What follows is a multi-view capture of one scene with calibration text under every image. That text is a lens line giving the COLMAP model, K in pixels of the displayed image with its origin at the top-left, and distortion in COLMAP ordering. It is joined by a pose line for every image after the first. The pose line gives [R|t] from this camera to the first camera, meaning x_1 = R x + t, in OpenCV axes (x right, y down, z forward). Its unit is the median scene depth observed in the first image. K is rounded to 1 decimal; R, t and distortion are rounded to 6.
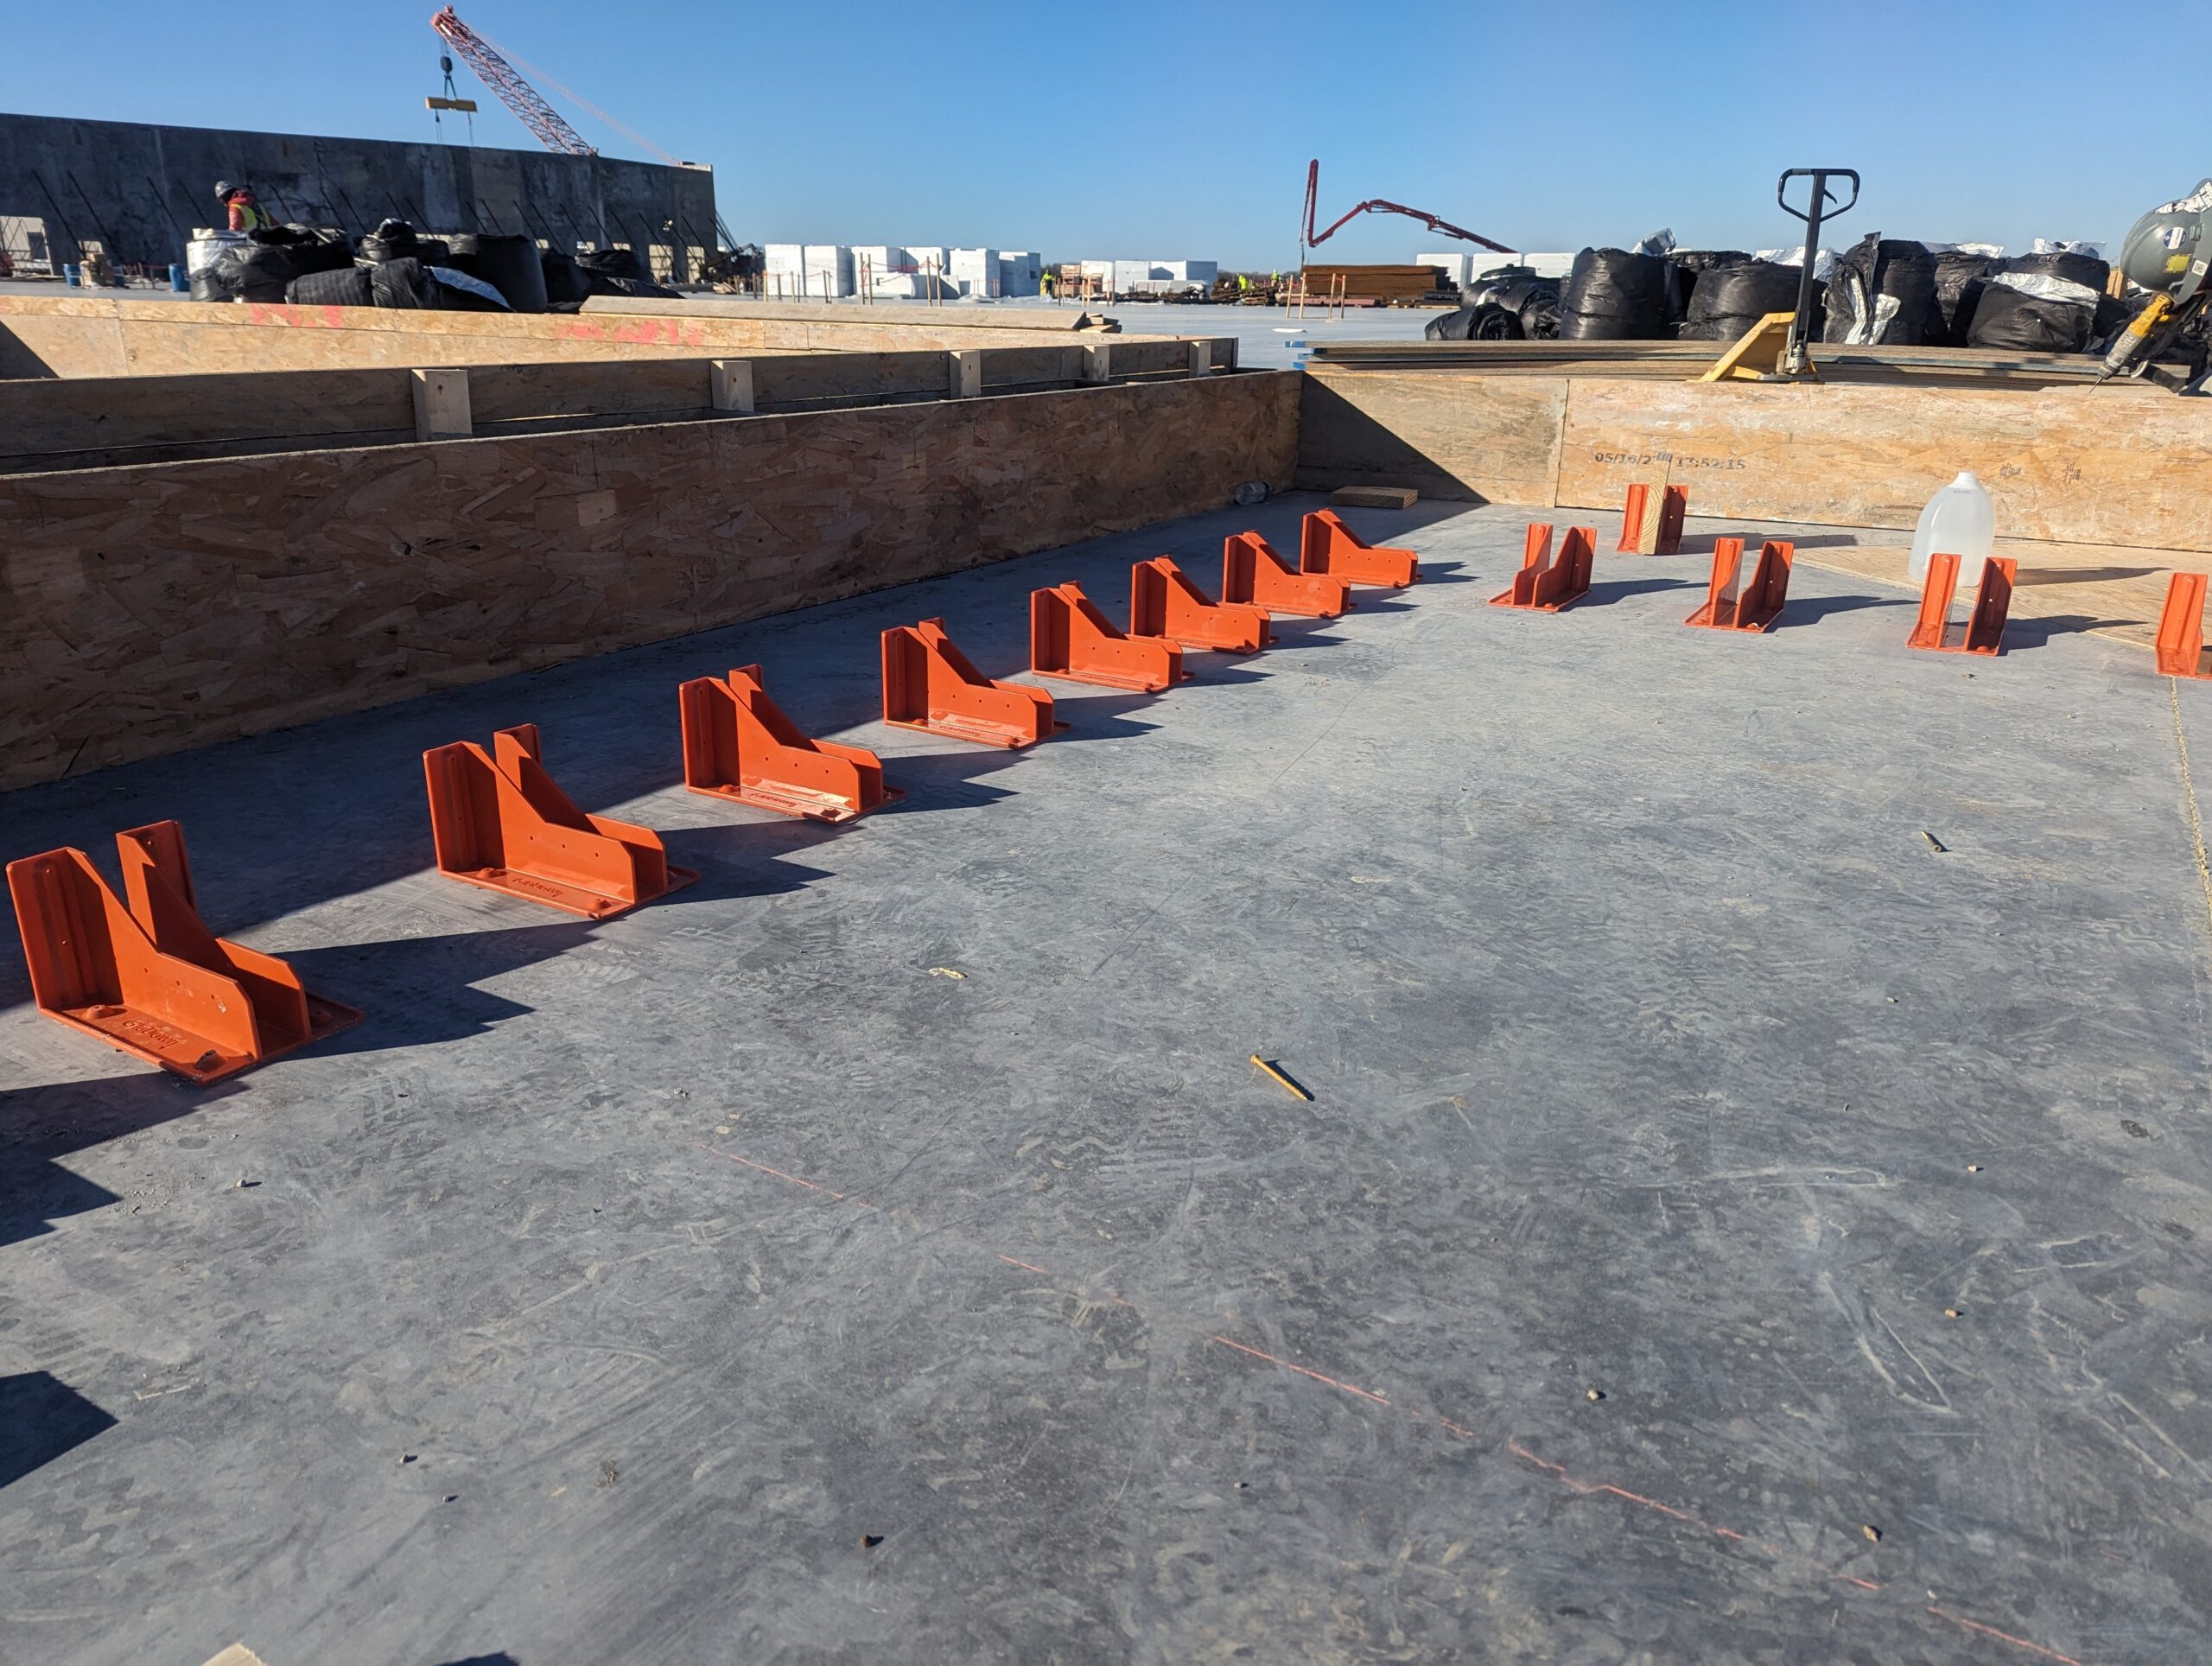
lens RADIAL K [[1554.0, 0, 1088.5], [0, 1554.0, 842.8], [0, 0, 1]] dist [0.036241, -0.031819]
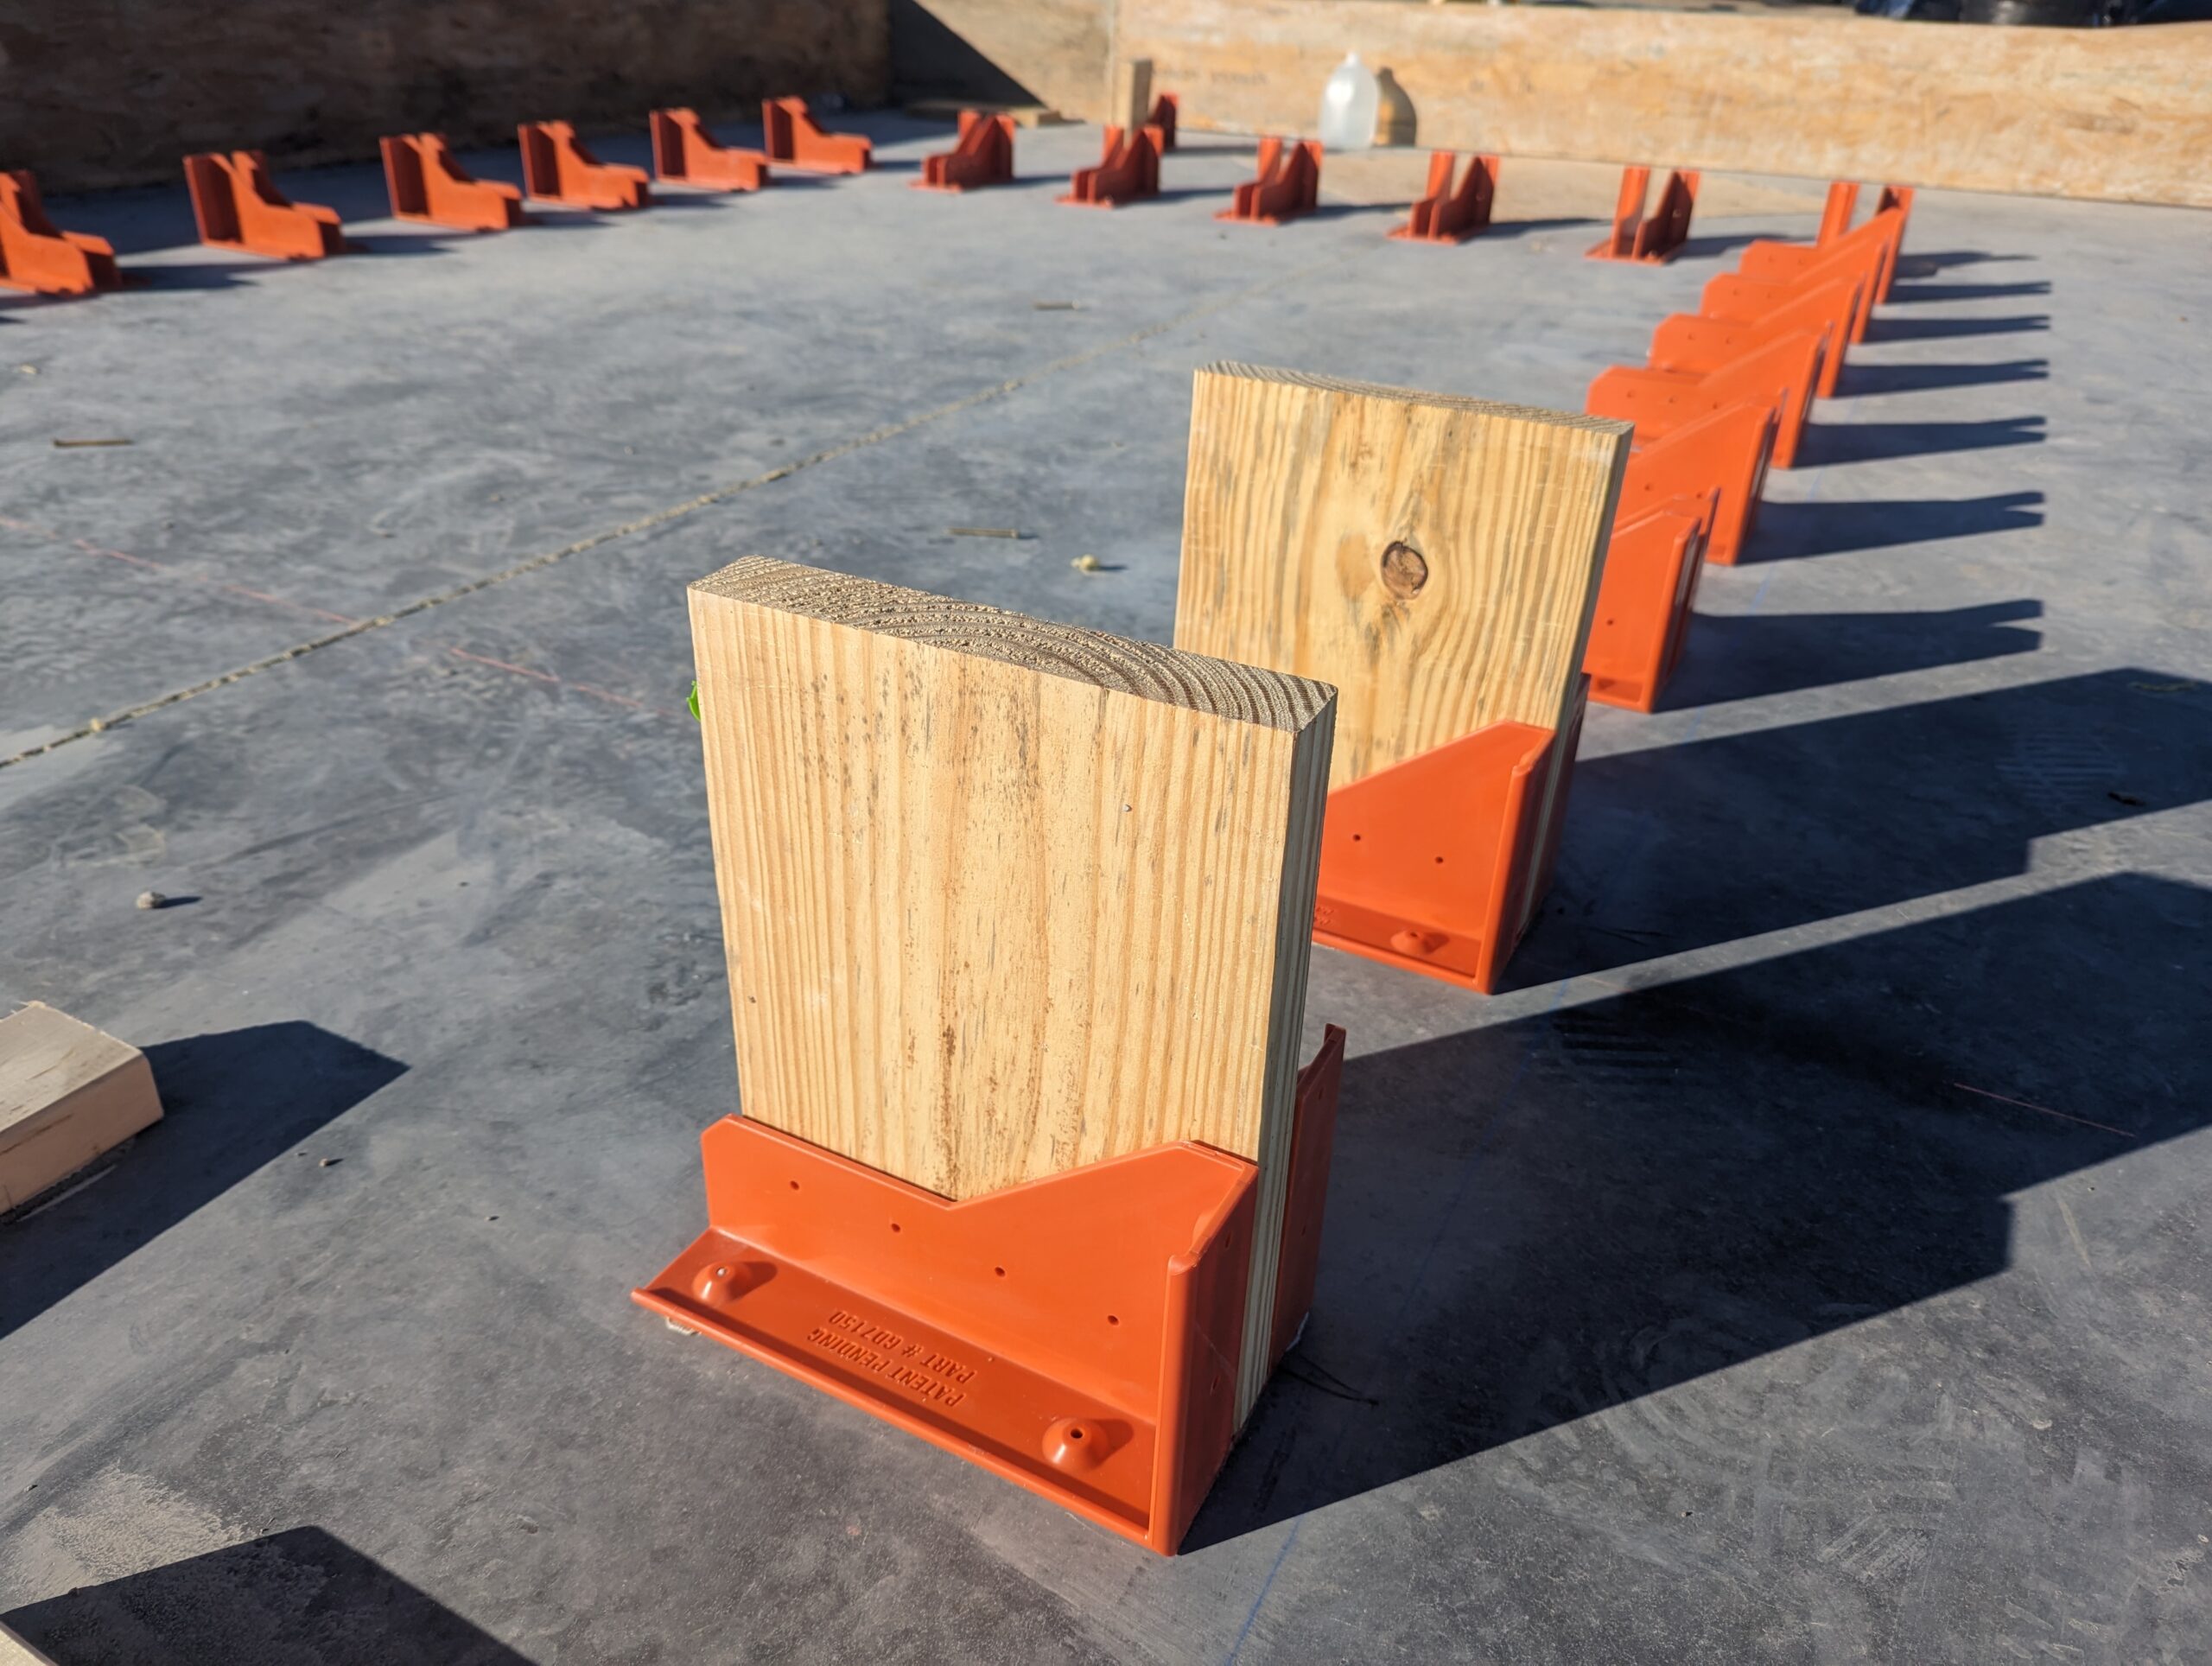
lens RADIAL K [[1554.0, 0, 1104.9], [0, 1554.0, 834.9], [0, 0, 1]] dist [0.036241, -0.031819]
pose [[0.997844, -0.014398, 0.064027, 0.438965], [0.002666, 0.983723, 0.179673, 0.141724], [-0.065572, -0.179115, 0.981640, -0.262291]]
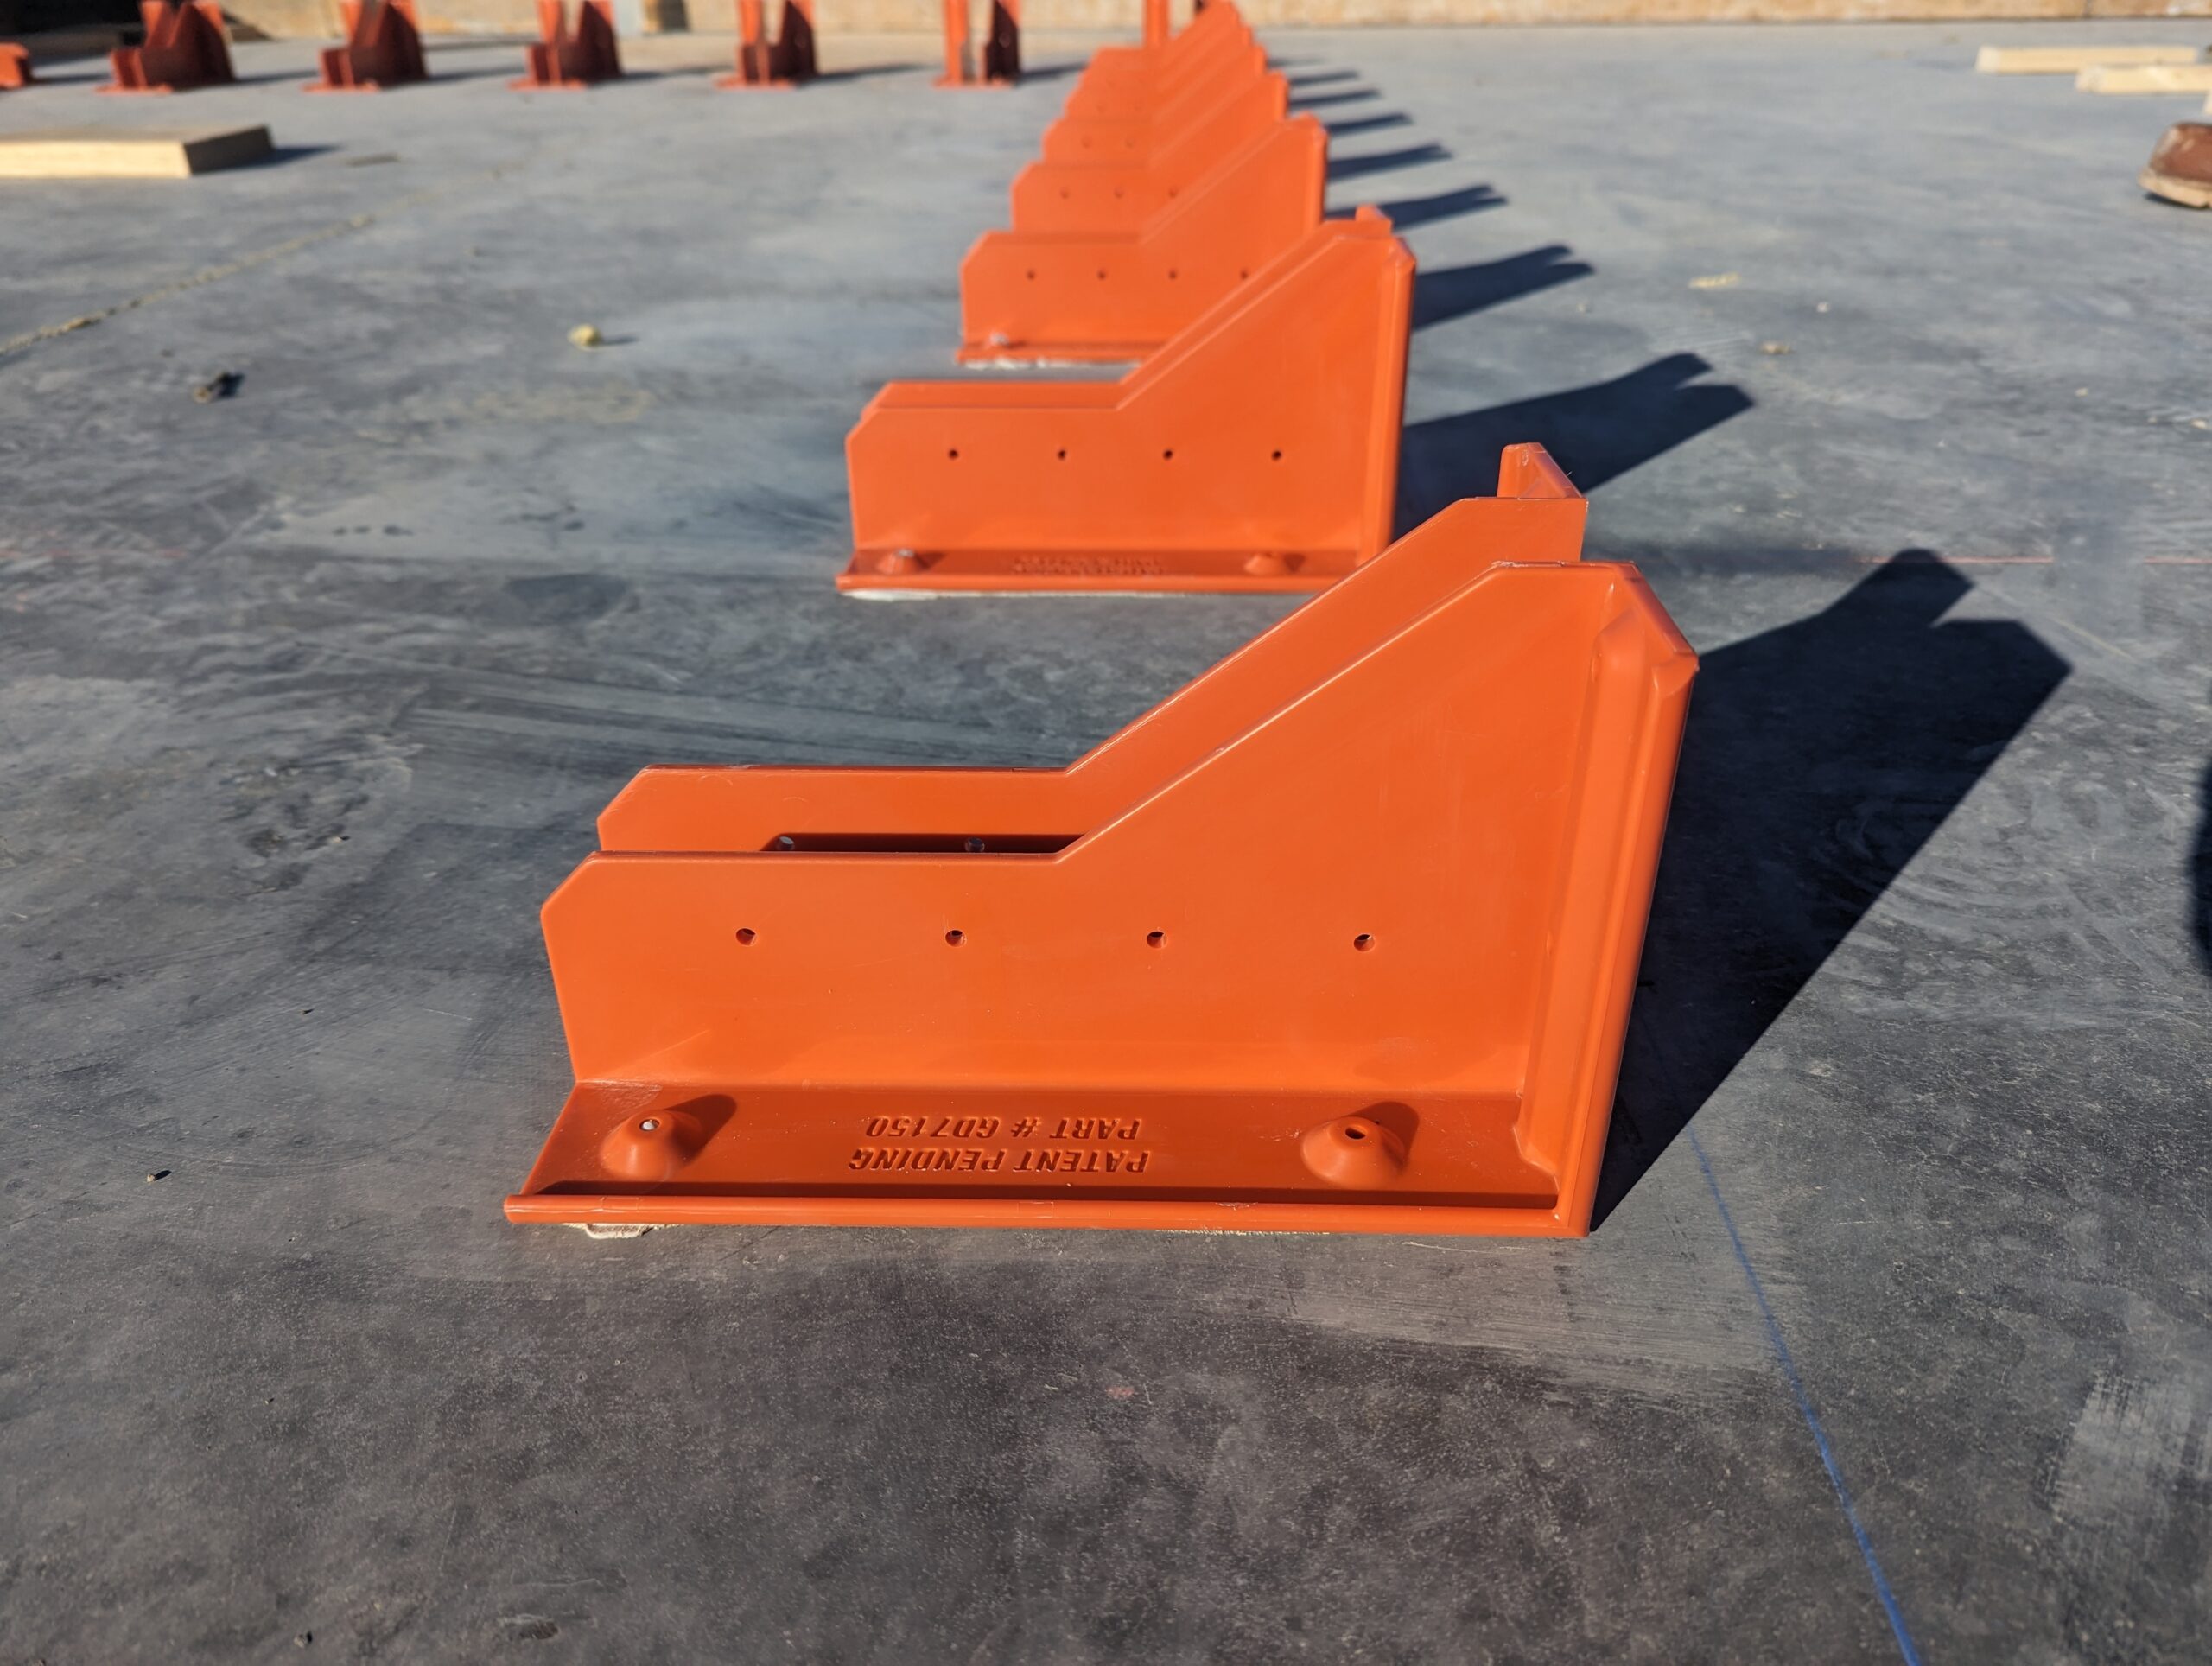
lens RADIAL K [[1554.0, 0, 1111.6], [0, 1554.0, 846.4], [0, 0, 1]] dist [0.036241, -0.031819]
pose [[0.869410, -0.267019, 0.415724, 0.371653], [0.178451, 0.954294, 0.239745, 0.209194], [-0.460740, -0.134250, 0.877323, -0.159728]]
